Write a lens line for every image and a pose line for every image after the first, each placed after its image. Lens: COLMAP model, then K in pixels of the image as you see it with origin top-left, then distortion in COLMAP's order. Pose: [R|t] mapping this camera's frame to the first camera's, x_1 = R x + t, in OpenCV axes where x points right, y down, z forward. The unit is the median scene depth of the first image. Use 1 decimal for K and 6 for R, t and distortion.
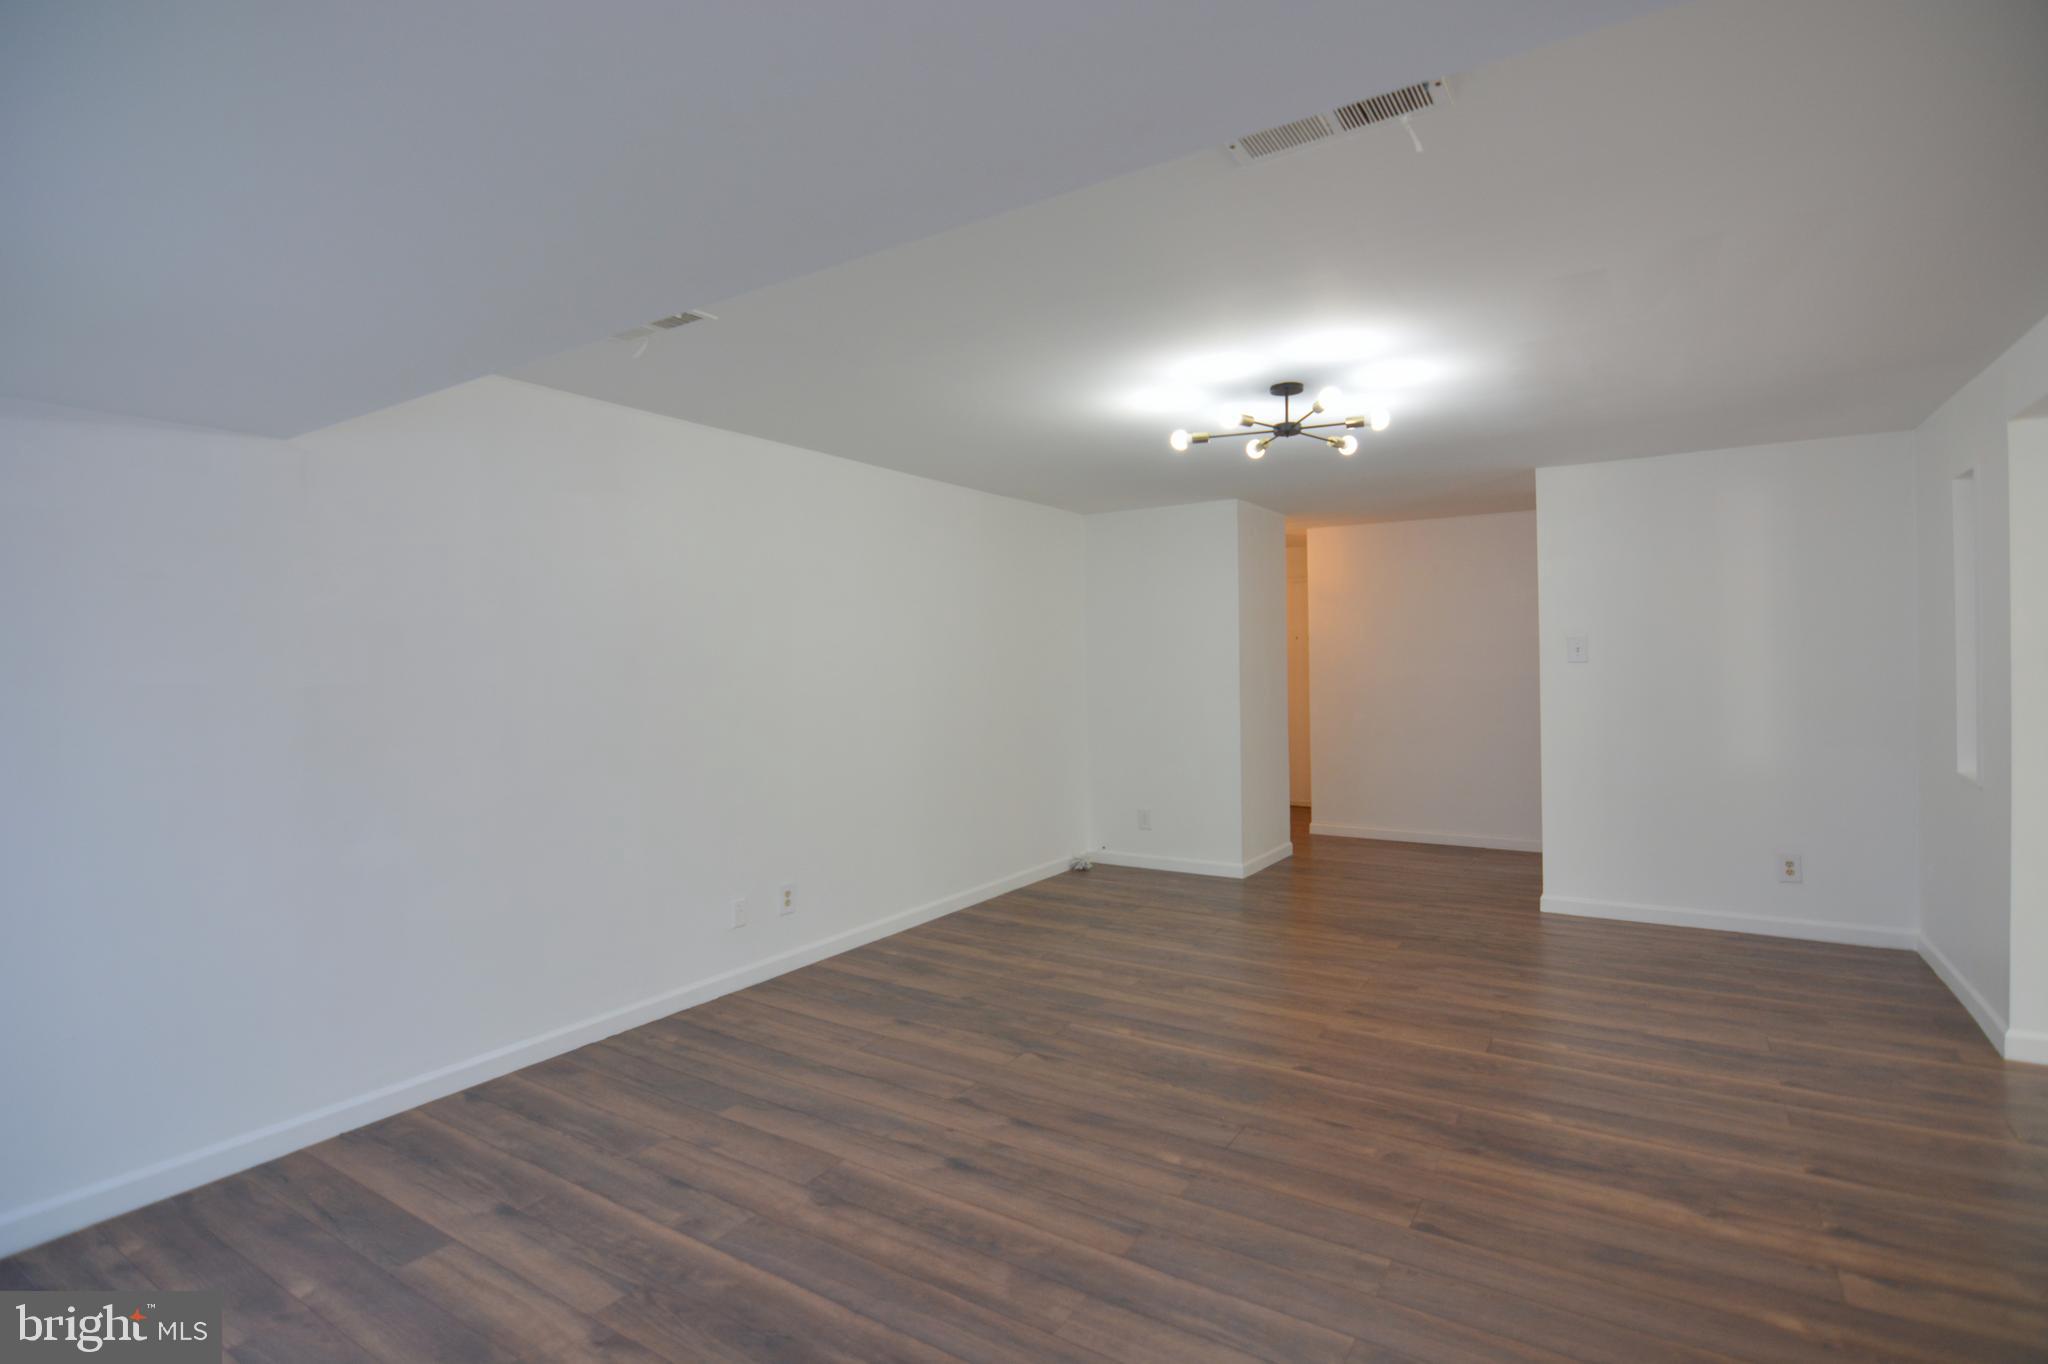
lens RADIAL K [[996.9, 0, 1017.3], [0, 996.9, 656.2], [0, 0, 1]] dist [-0.001226, -0.013108]
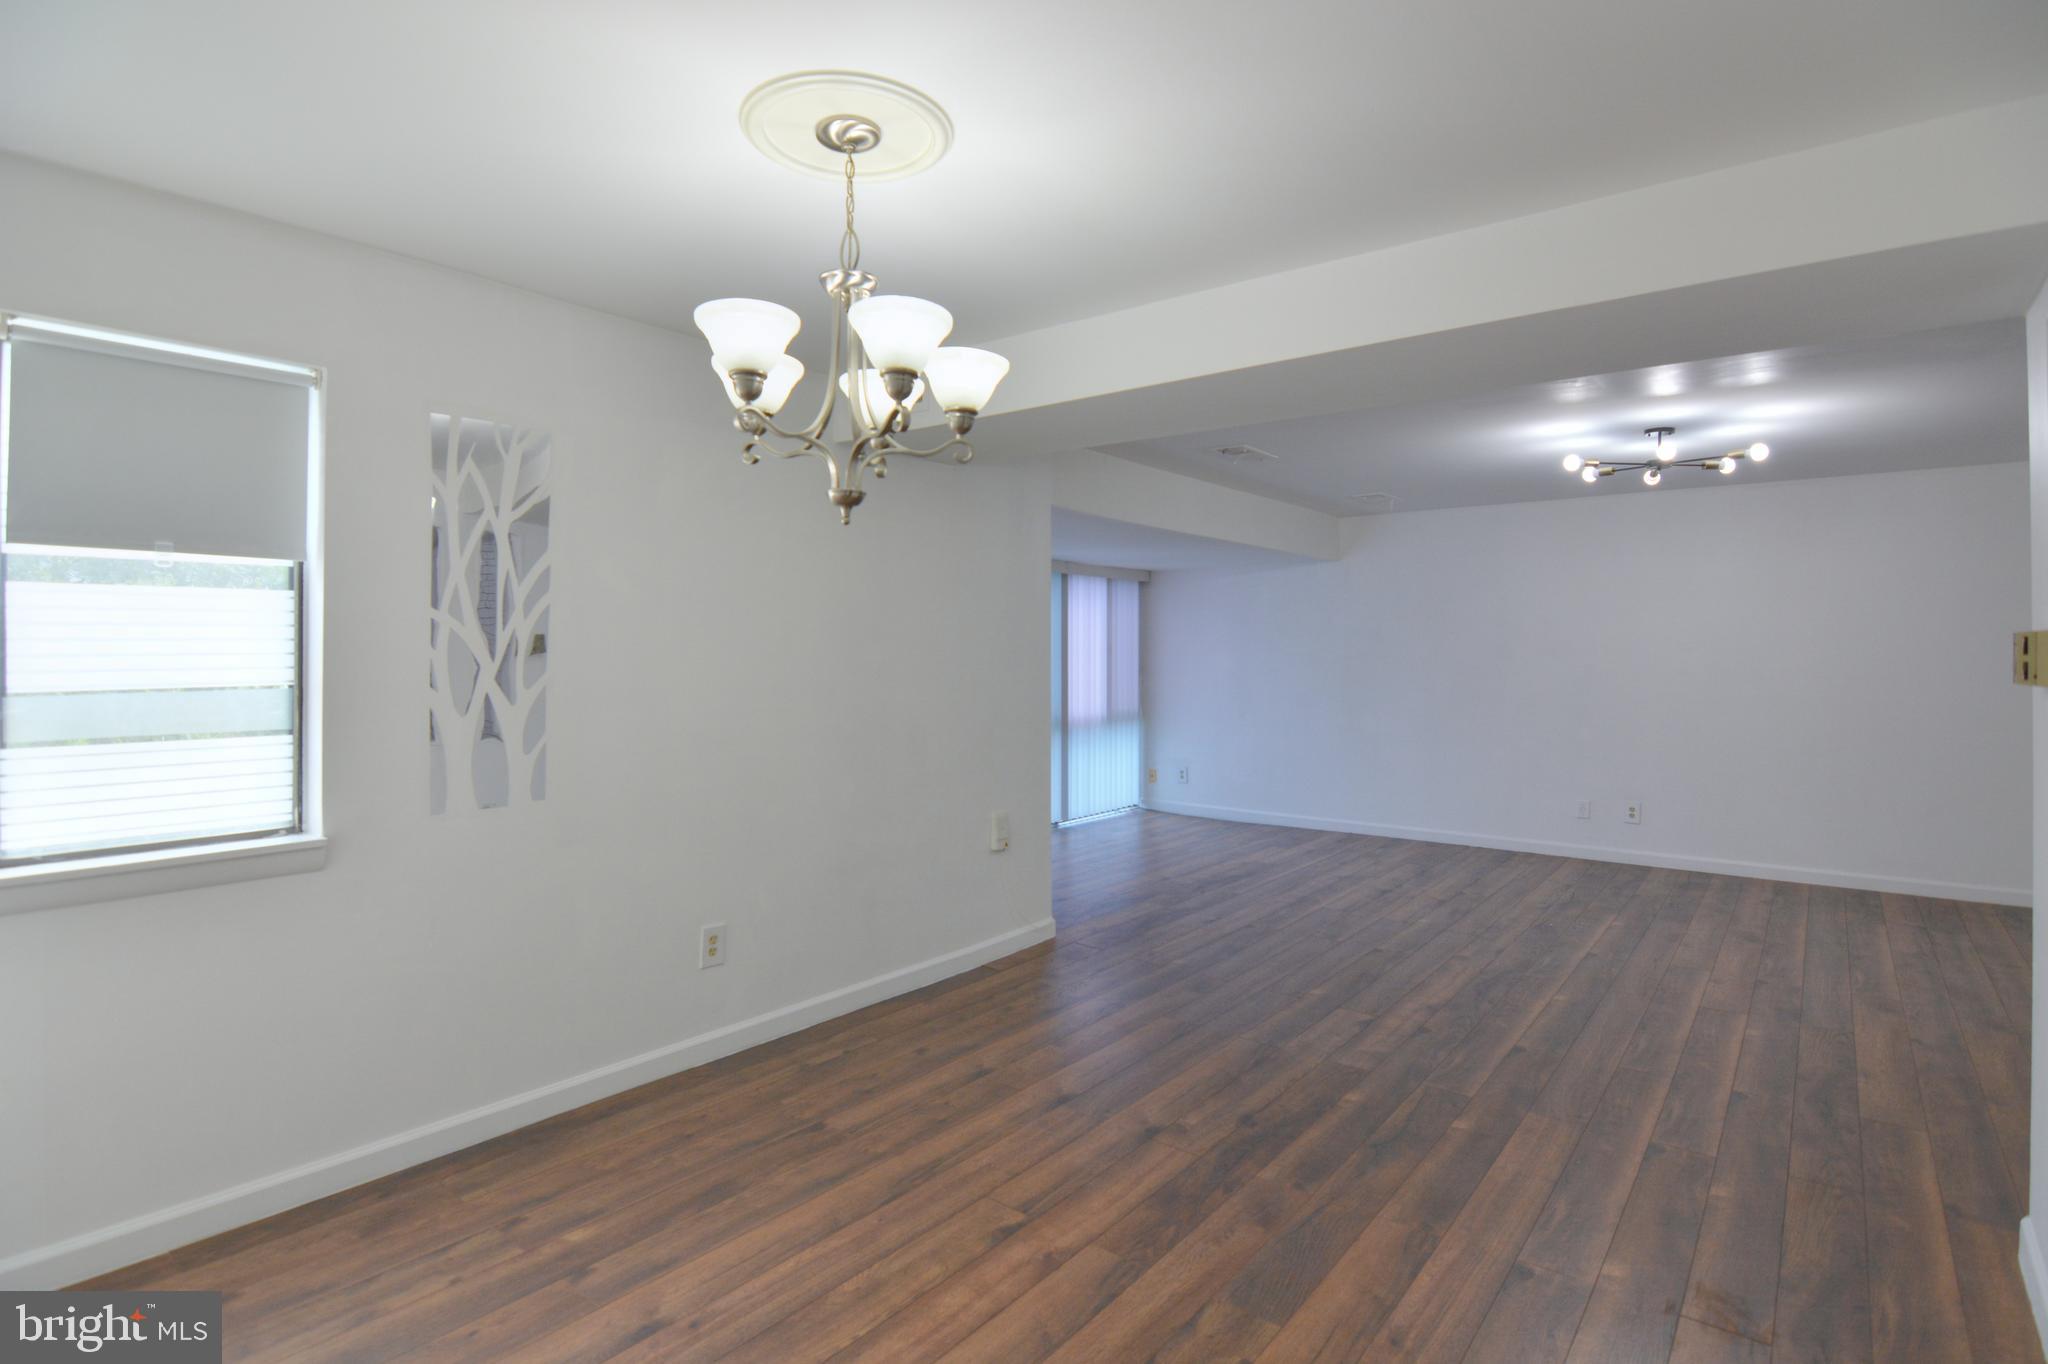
lens RADIAL K [[1014.5, 0, 1017.2], [0, 1014.5, 652.5], [0, 0, 1]] dist [-0.014320, -0.001155]
pose [[-0.106578, 0.017676, -0.994147, 1.551010], [0.008272, 0.999823, 0.016890, -0.021093], [0.994270, -0.006424, -0.106706, 0.339361]]
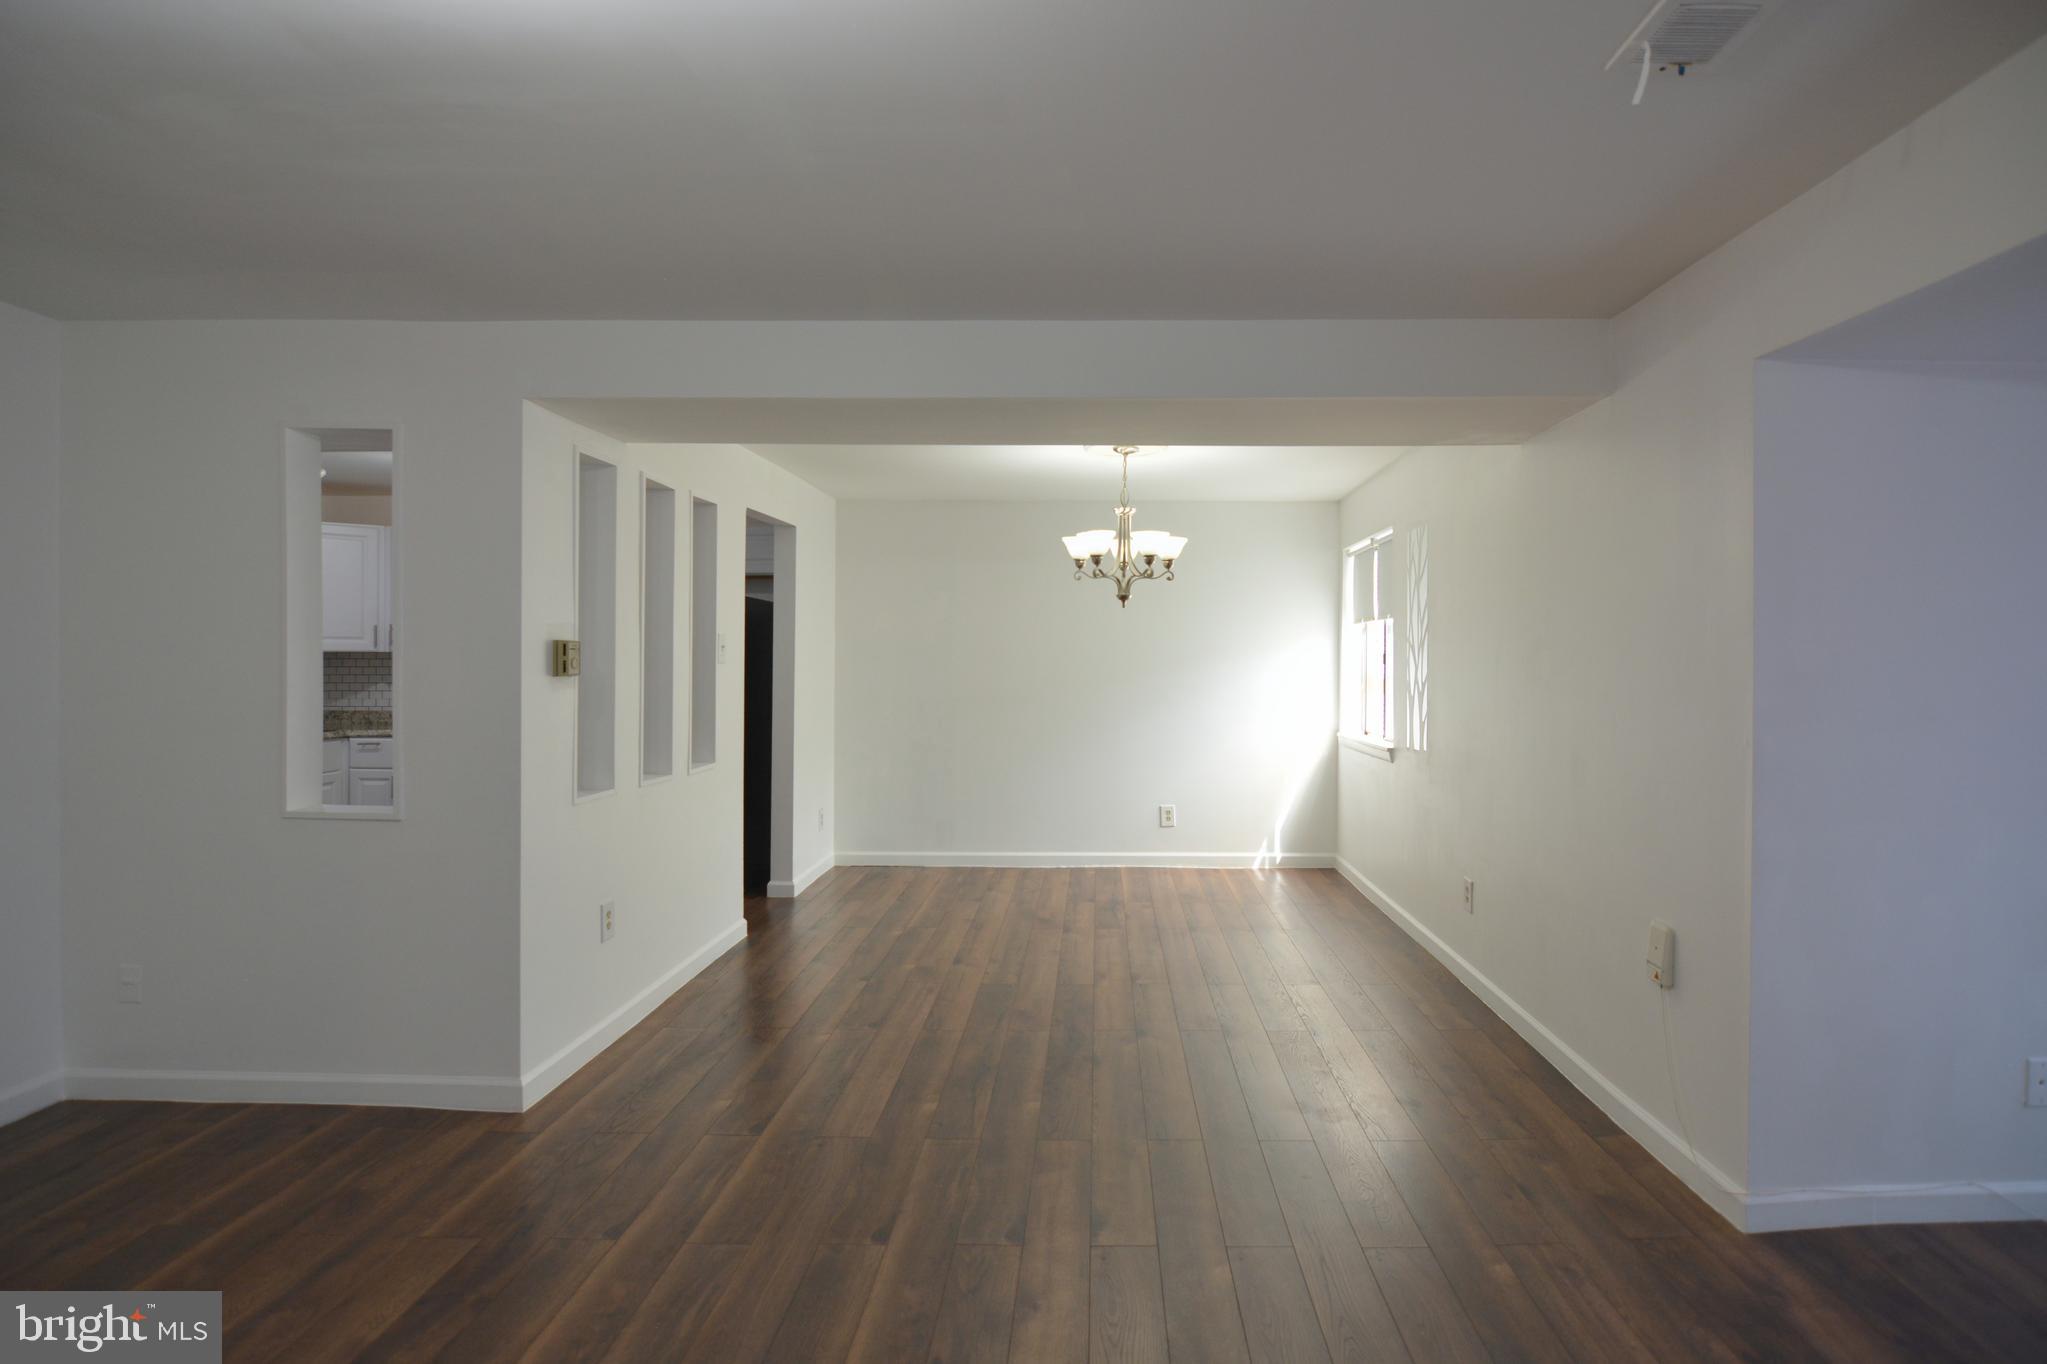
lens RADIAL K [[1029.5, 0, 1091.5], [0, 1029.5, 668.4], [0, 0, 1]] dist [-0.017887, -0.000919]
pose [[-0.536304, 0.009757, 0.843968, -0.050041], [-0.001767, 0.999918, -0.012683, 0.016314], [-0.844023, -0.008293, -0.536243, 0.940590]]
